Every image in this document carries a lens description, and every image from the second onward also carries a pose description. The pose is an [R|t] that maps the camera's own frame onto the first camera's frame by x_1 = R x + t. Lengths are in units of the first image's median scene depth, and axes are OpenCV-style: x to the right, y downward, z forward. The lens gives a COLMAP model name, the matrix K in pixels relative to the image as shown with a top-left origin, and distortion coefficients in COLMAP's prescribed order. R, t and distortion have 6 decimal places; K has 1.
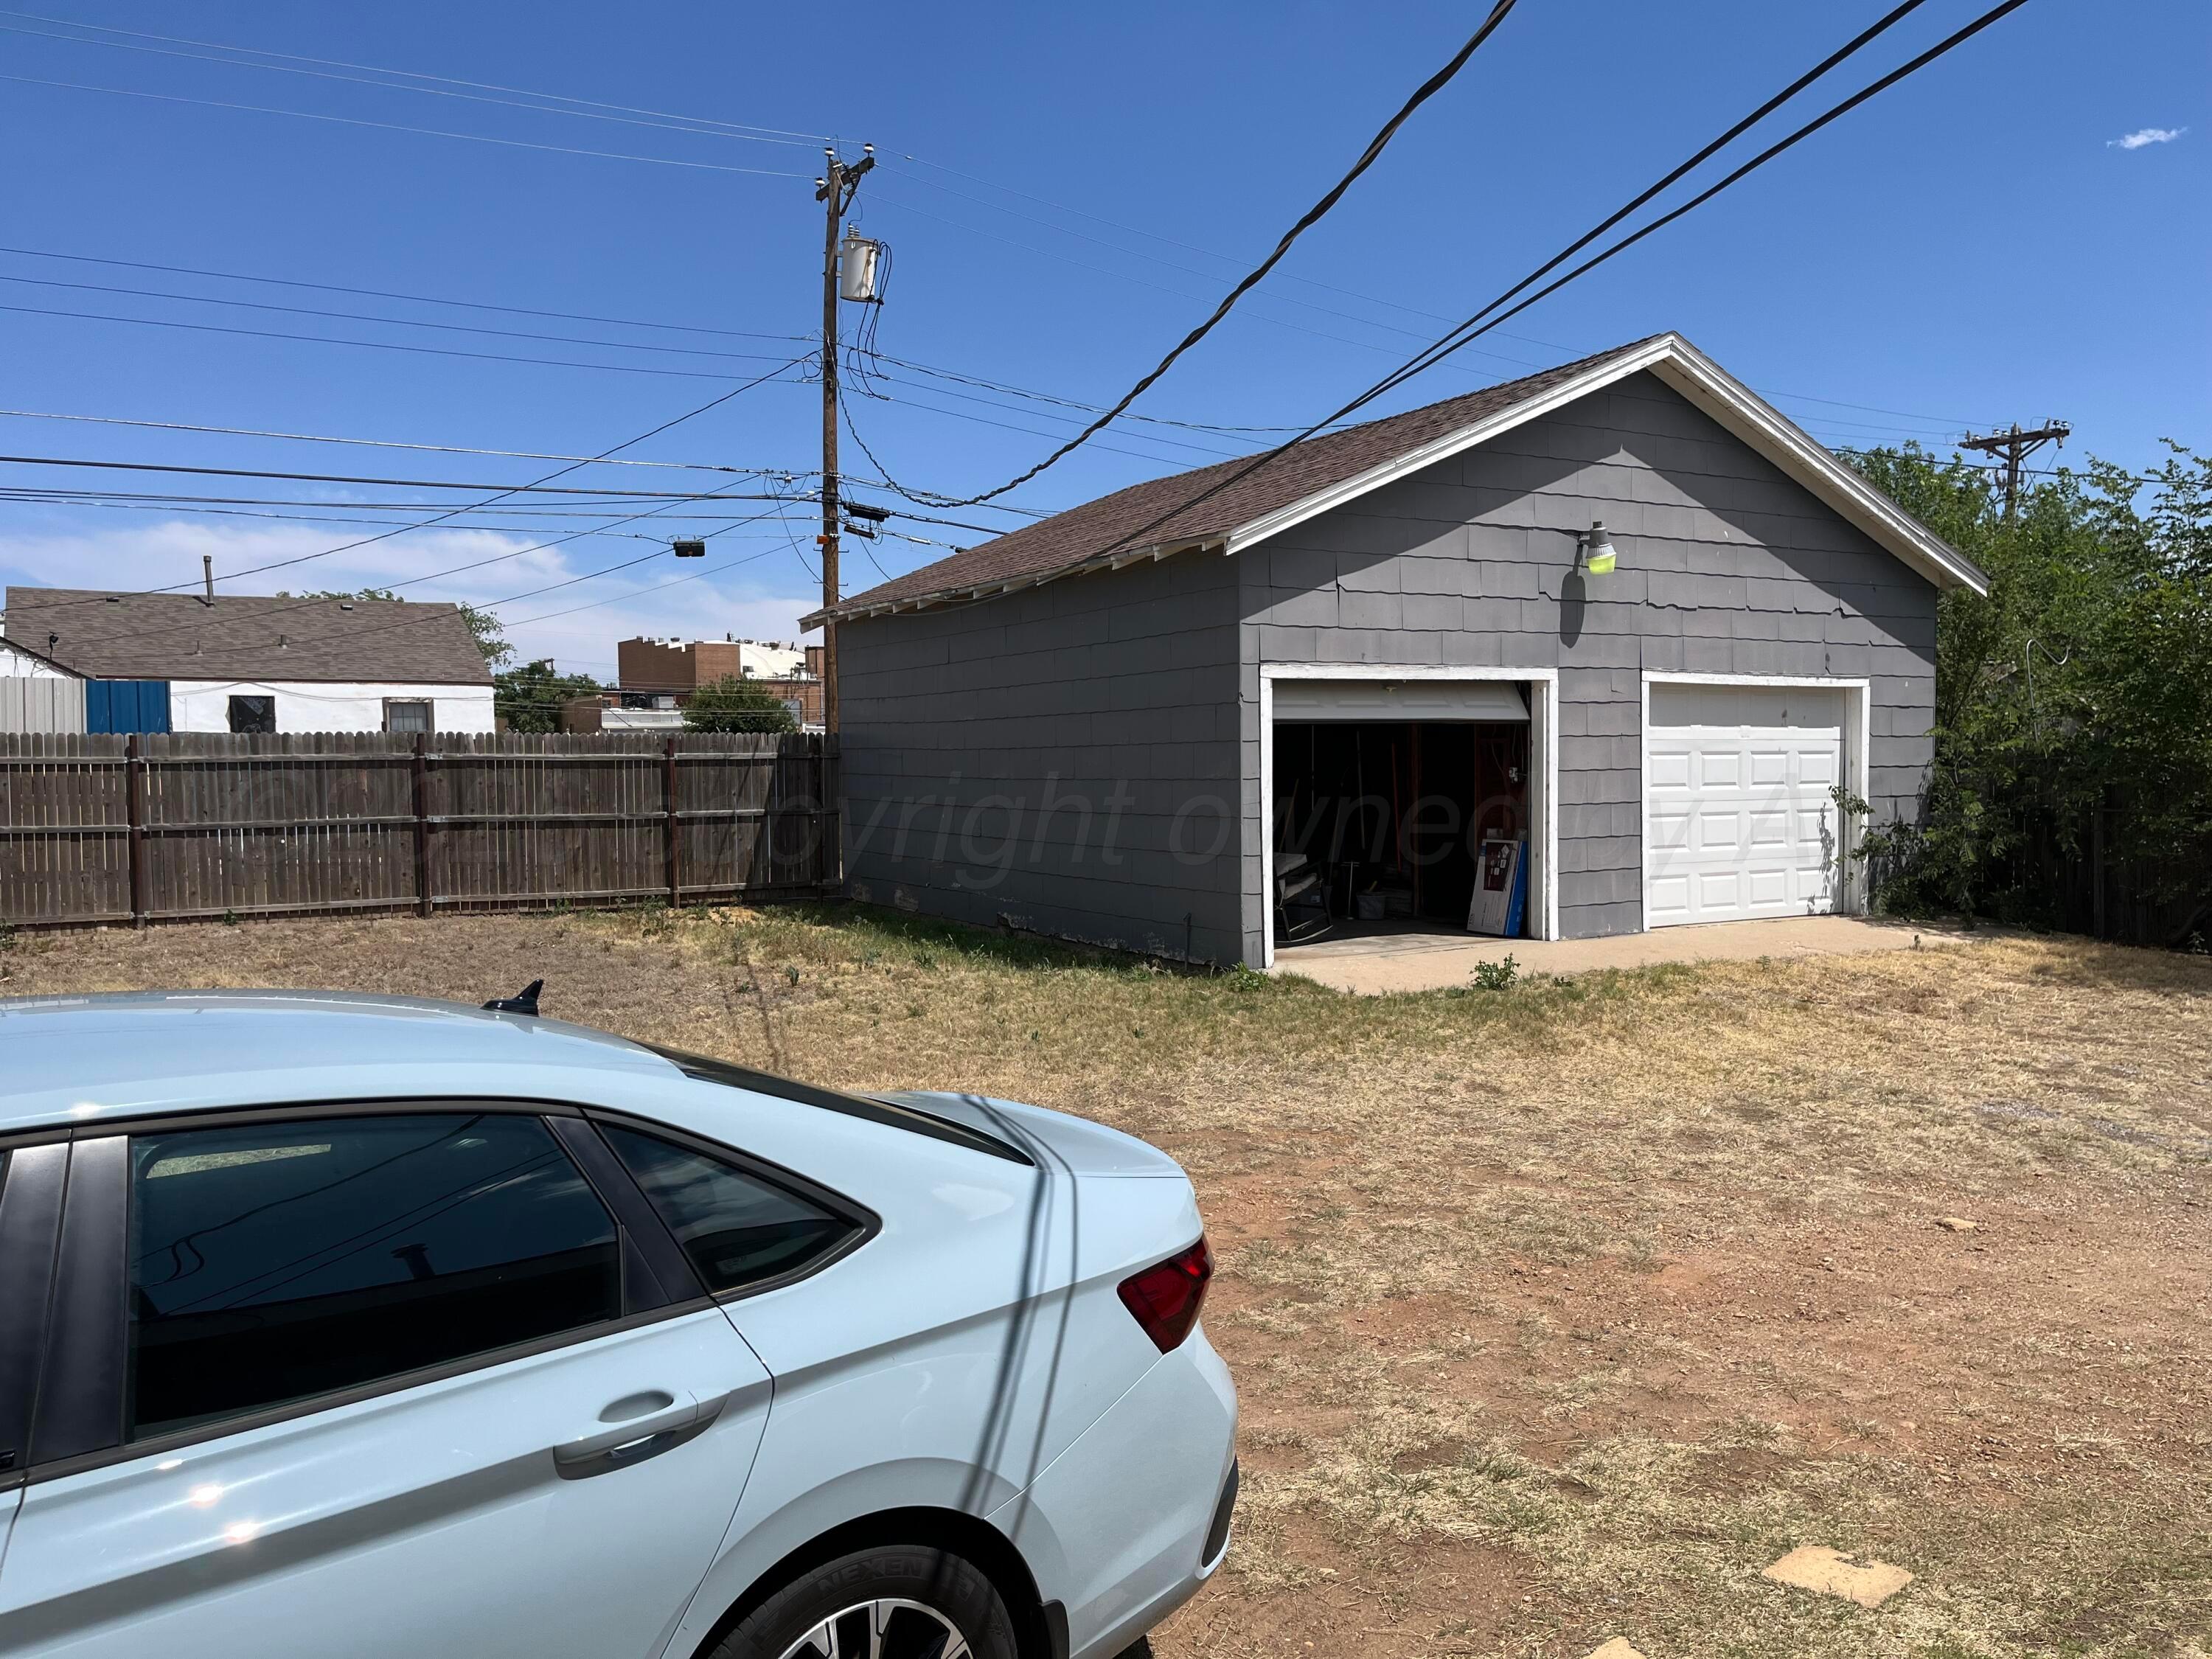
lens RADIAL K [[1672.0, 0, 1128.1], [0, 1672.0, 812.2], [0, 0, 1]] dist [0.054268, -0.059201]
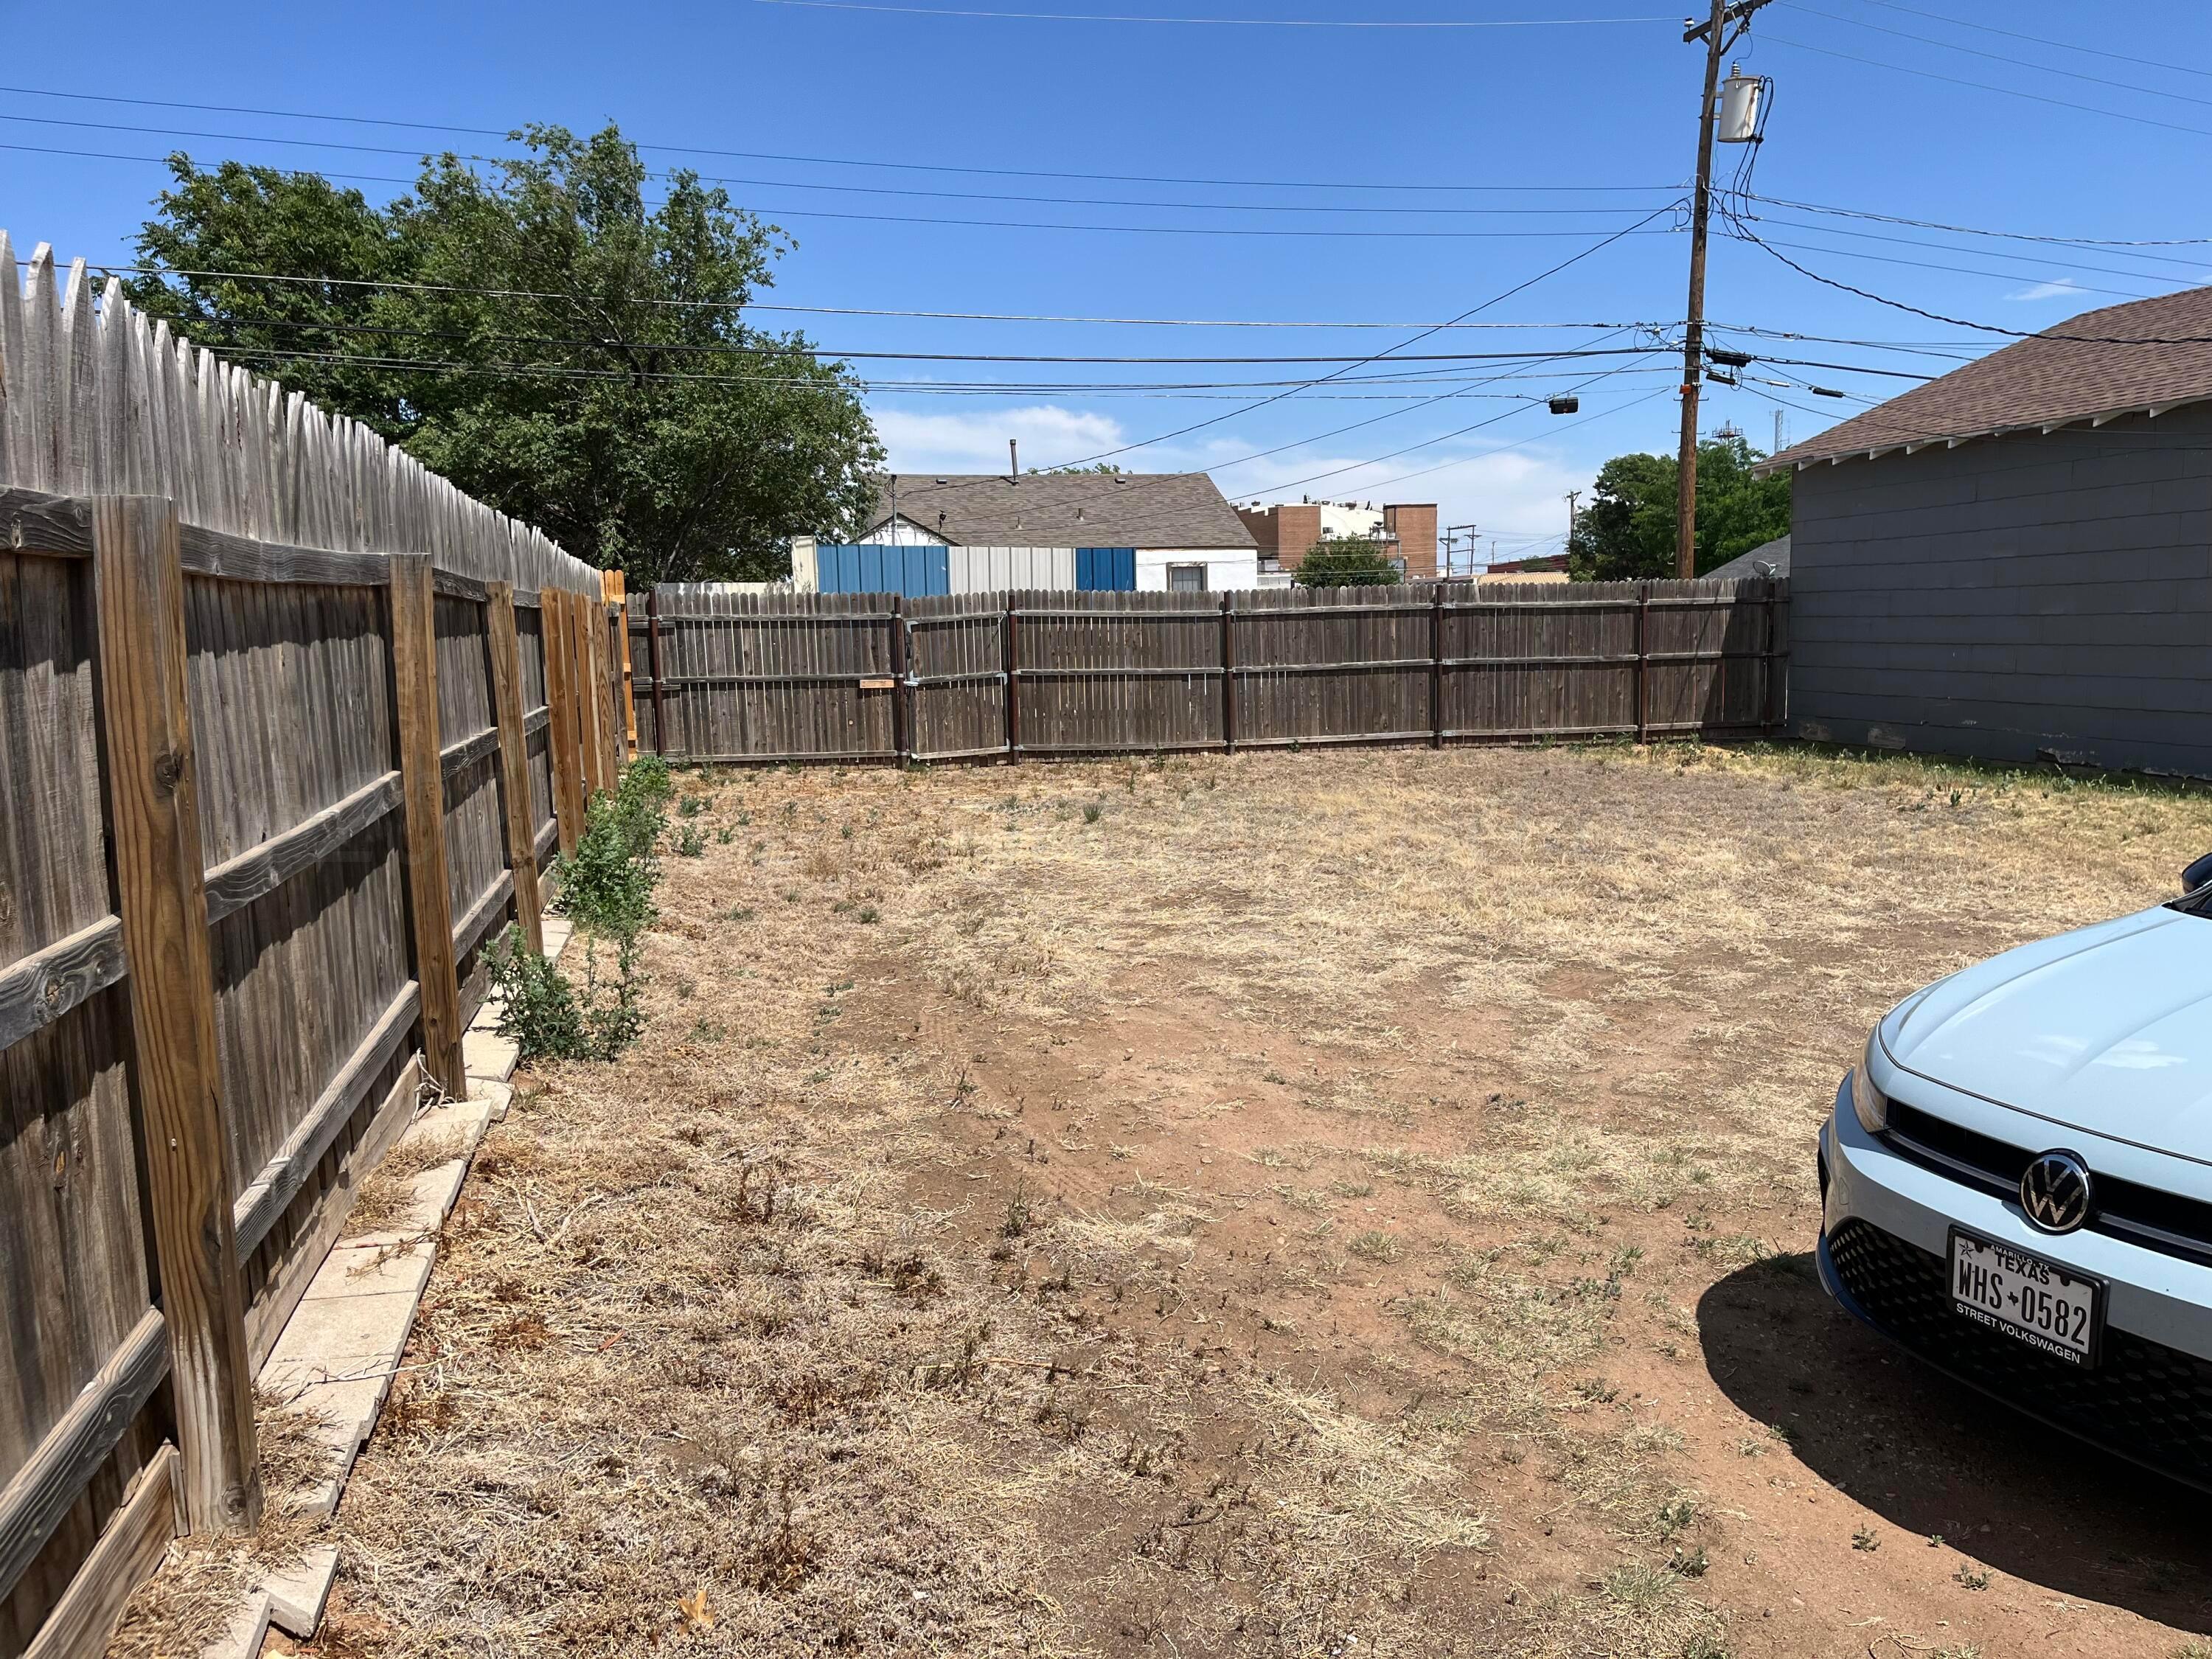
lens RADIAL K [[1672.0, 0, 1103.3], [0, 1672.0, 838.3], [0, 0, 1]] dist [0.054268, -0.059201]
pose [[0.953500, 0.025192, -0.300339, -0.238927], [0.004081, 0.995330, 0.096443, 0.010138], [0.301366, -0.093184, 0.948944, -0.118559]]
